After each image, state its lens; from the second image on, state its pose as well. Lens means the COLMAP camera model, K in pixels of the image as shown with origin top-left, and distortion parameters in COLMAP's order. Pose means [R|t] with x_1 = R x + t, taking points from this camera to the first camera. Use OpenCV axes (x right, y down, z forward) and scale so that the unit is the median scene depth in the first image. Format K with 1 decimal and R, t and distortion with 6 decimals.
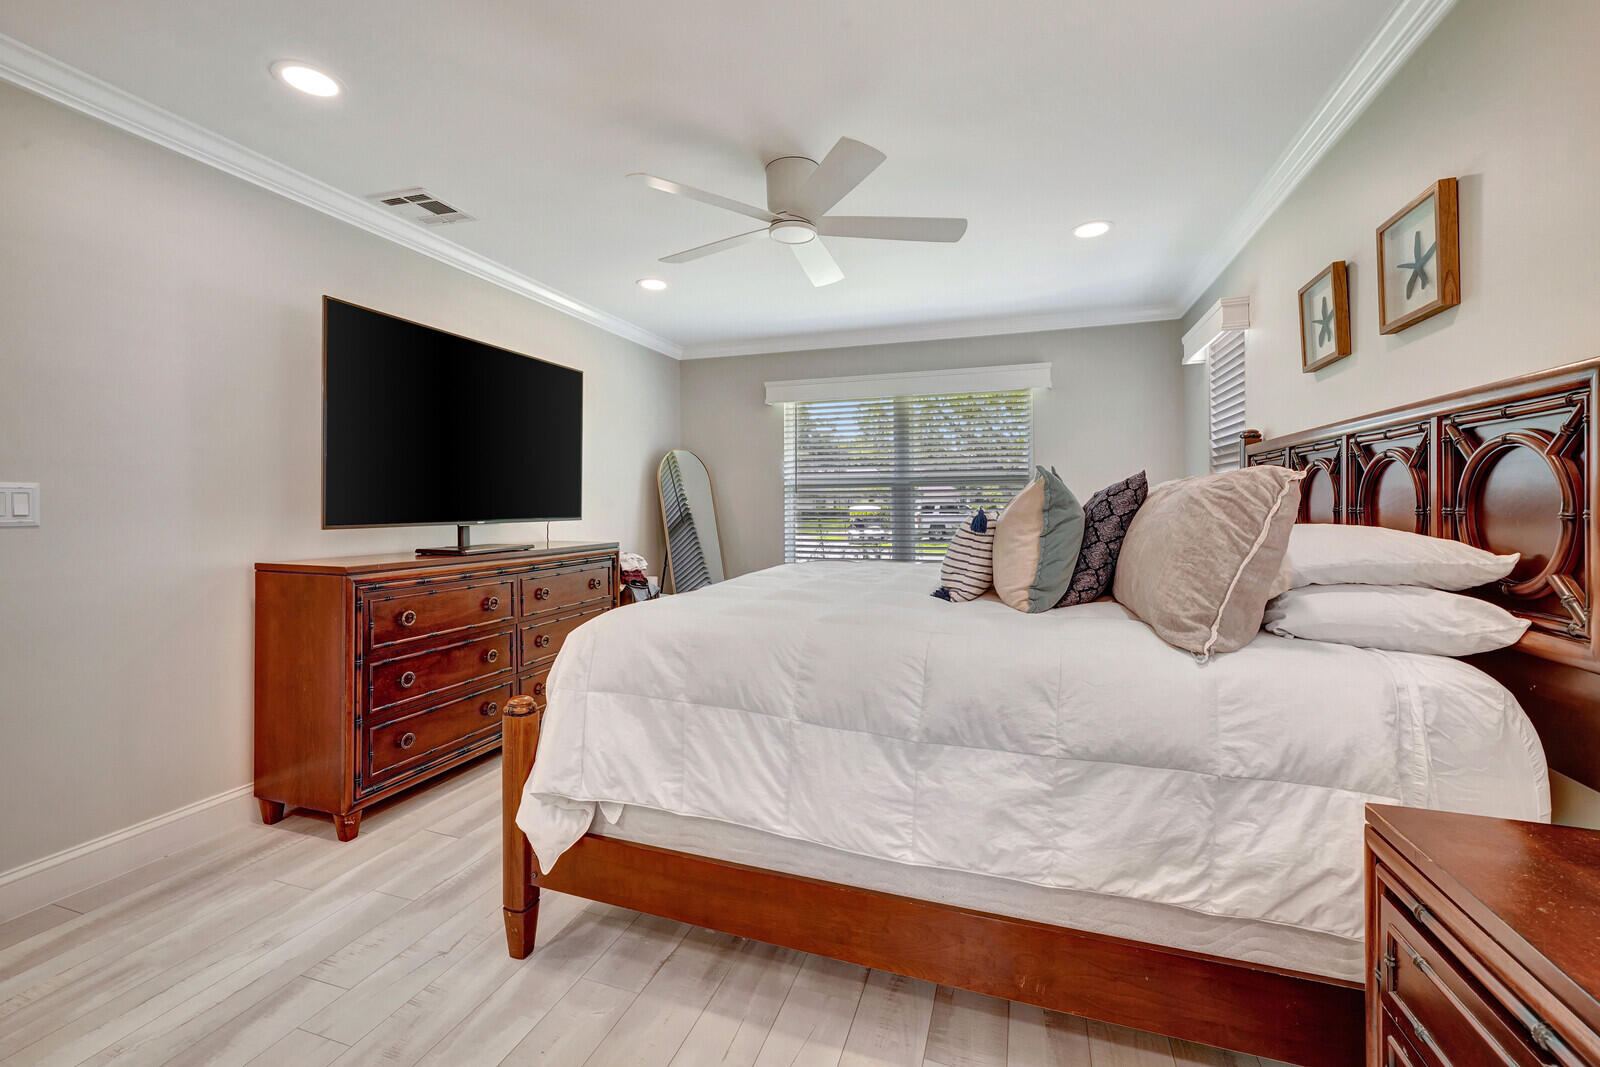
lens RADIAL K [[669.9, 0, 786.4], [0, 669.9, 503.0], [0, 0, 1]] dist [0.001281, 0.000568]
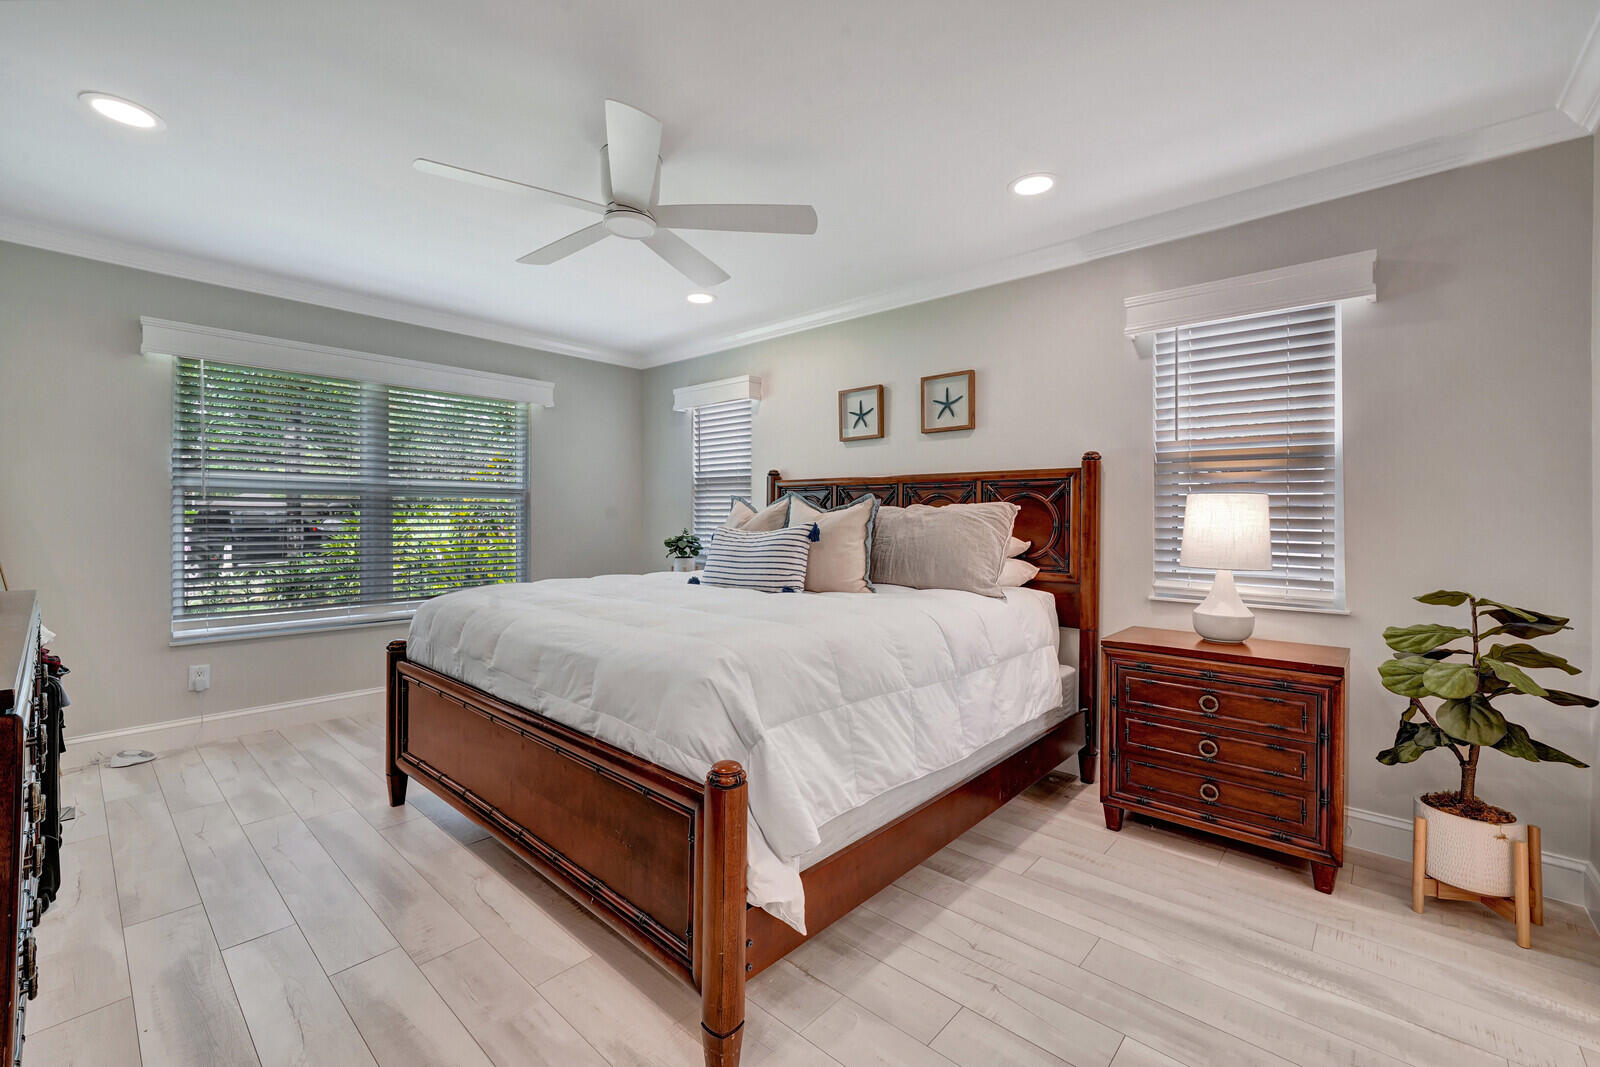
lens RADIAL K [[669.9, 0, 803.1], [0, 669.9, 527.3], [0, 0, 1]] dist [0.001281, 0.000568]
pose [[0.378059, -0.005023, 0.925768, -1.173809], [-0.008649, 0.999922, 0.008957, 0.006754], [-0.925741, -0.011393, 0.377986, 0.670180]]
